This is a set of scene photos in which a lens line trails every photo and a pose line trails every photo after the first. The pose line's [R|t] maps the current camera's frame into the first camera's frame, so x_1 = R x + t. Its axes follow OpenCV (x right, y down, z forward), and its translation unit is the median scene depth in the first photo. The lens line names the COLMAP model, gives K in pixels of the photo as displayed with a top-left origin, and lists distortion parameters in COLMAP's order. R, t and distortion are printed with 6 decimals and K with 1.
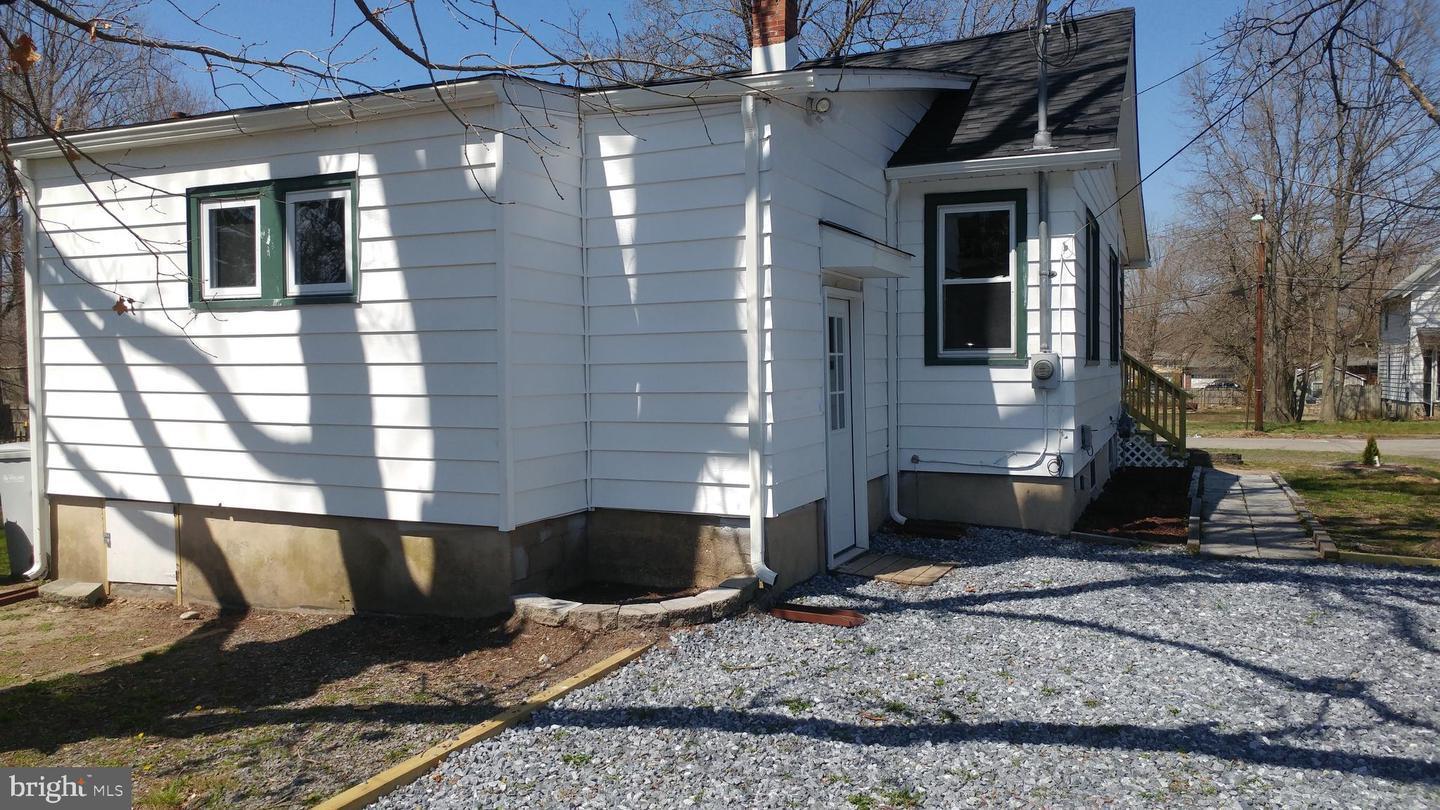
lens RADIAL K [[1029.1, 0, 720.0], [0, 1029.1, 405.0], [0, 0, 1]] dist [-0.061594, 0.115760]
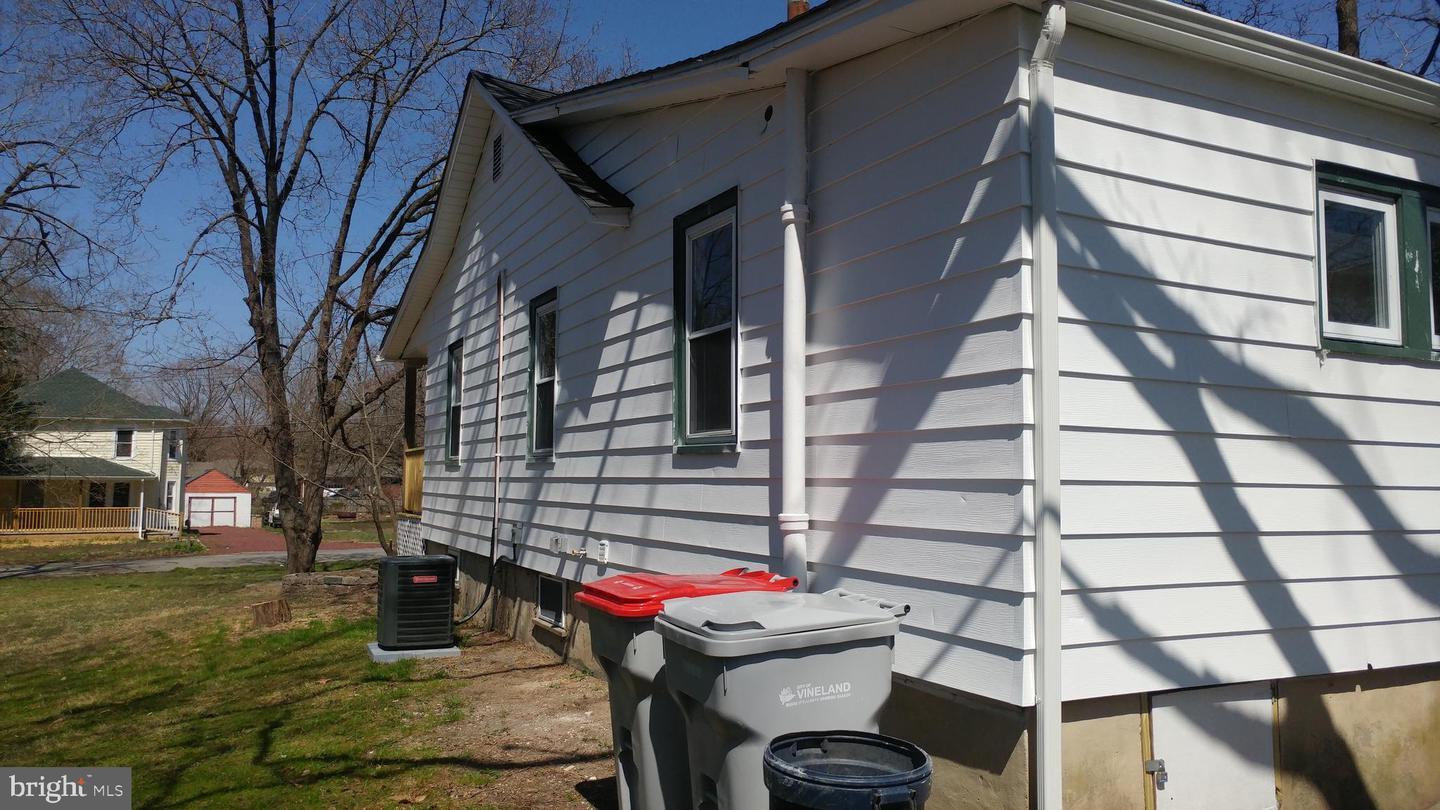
lens RADIAL K [[1030.3, 0, 720.0], [0, 1030.3, 405.0], [0, 0, 1]] dist [-0.085180, 0.122051]
pose [[0.656896, 0.064703, 0.751200, -1.184633], [0.015897, 0.994901, -0.099595, -0.005371], [-0.753813, 0.077366, 0.652518, 0.852147]]
